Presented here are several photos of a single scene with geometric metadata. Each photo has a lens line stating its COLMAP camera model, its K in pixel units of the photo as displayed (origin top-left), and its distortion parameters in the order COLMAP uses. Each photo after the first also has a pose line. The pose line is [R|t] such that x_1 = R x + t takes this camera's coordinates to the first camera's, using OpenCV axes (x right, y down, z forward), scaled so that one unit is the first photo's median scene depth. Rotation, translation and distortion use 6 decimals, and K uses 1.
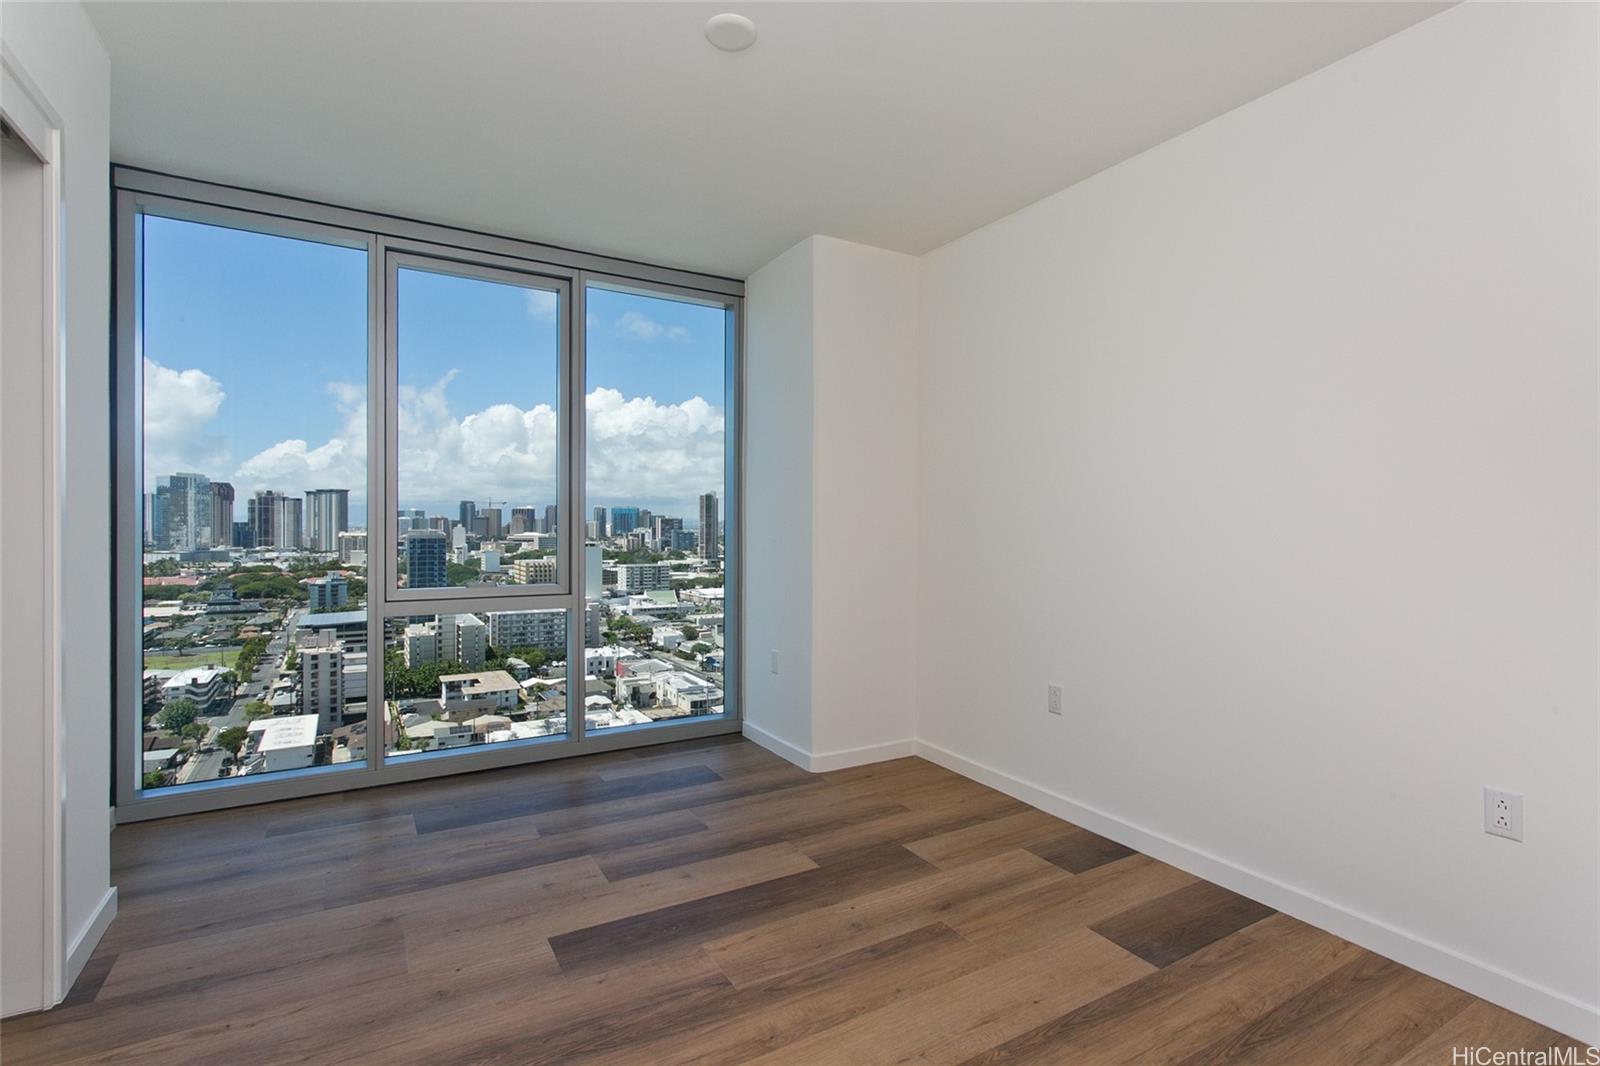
lens RADIAL K [[746.4, 0, 791.5], [0, 746.4, 525.3], [0, 0, 1]] dist [-0.004759, 0.000061]
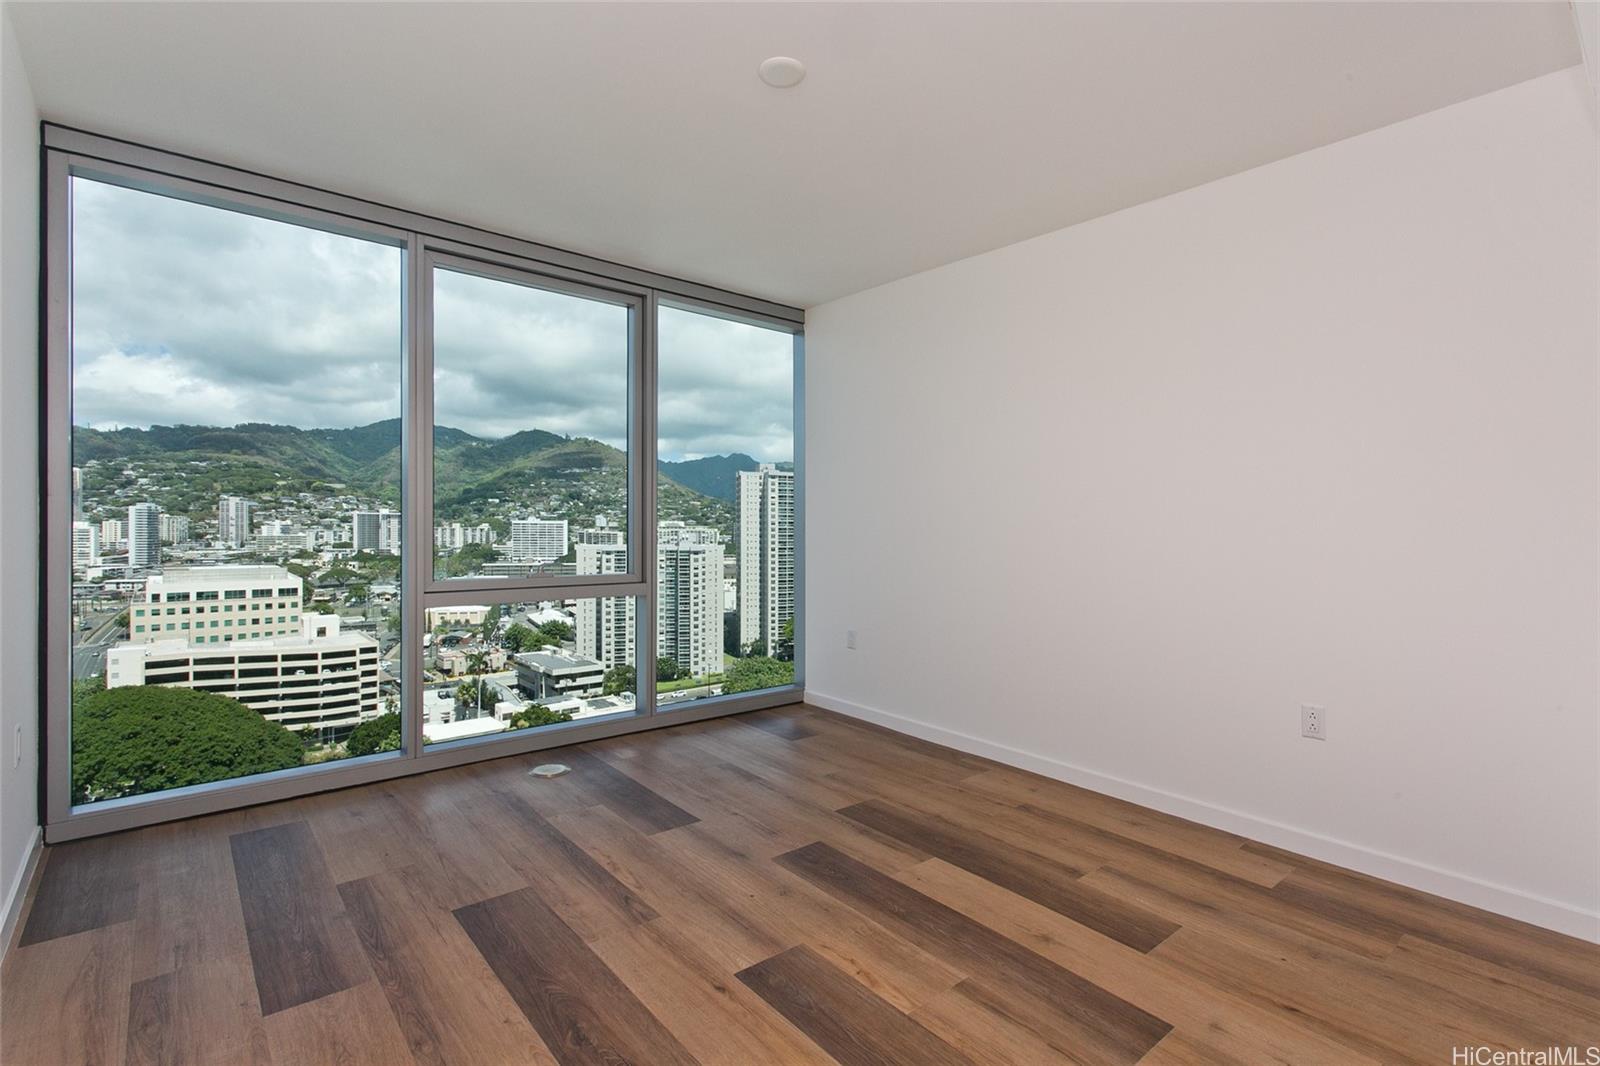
lens RADIAL K [[746.4, 0, 800.5], [0, 746.4, 522.8], [0, 0, 1]] dist [-0.004759, 0.000061]
pose [[0.979810, 0.008647, 0.199746, -0.240677], [-0.007634, 0.999954, -0.005843, 0.007387], [-0.199787, 0.004200, 0.979830, -0.103745]]
